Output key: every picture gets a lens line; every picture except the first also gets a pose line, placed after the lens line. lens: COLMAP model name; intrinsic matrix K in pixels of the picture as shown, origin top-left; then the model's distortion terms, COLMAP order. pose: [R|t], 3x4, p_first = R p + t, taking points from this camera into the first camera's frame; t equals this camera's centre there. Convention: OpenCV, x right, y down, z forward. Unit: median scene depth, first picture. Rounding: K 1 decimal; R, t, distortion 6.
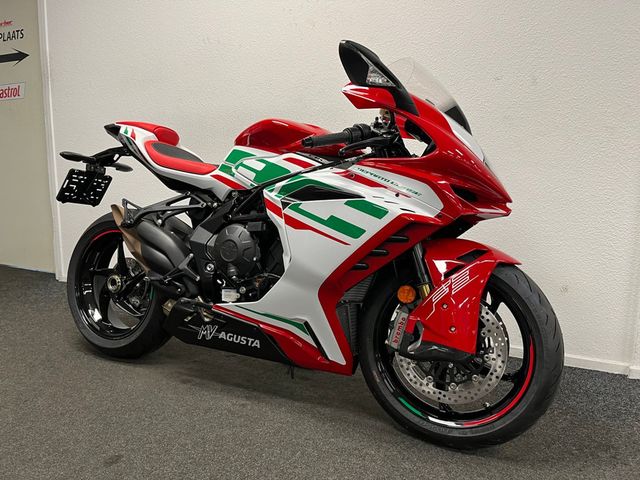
lens RADIAL K [[493.2, 0, 320.0], [0, 493.2, 240.0], [0, 0, 1]] dist [0.051550, -0.003820]
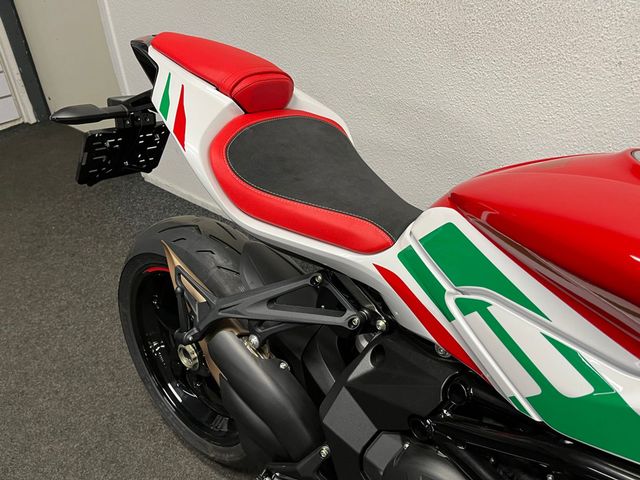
lens RADIAL K [[493.2, 0, 320.0], [0, 493.2, 240.0], [0, 0, 1]] dist [0.051550, -0.003820]
pose [[0.974284, 0.103388, -0.200203, -0.208384], [-0.005105, 0.898418, 0.439111, -0.344576], [0.225265, -0.426796, 0.875843, 0.738806]]
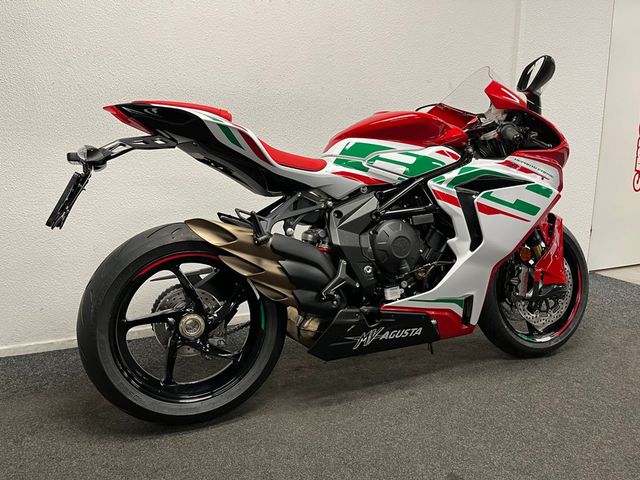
lens RADIAL K [[493.2, 0, 320.0], [0, 493.2, 240.0], [0, 0, 1]] dist [0.051550, -0.003820]
pose [[0.669387, -0.165013, 0.724356, -0.989430], [0.121255, 0.986213, 0.112612, -0.121908], [-0.732951, 0.012451, 0.680167, 0.444744]]
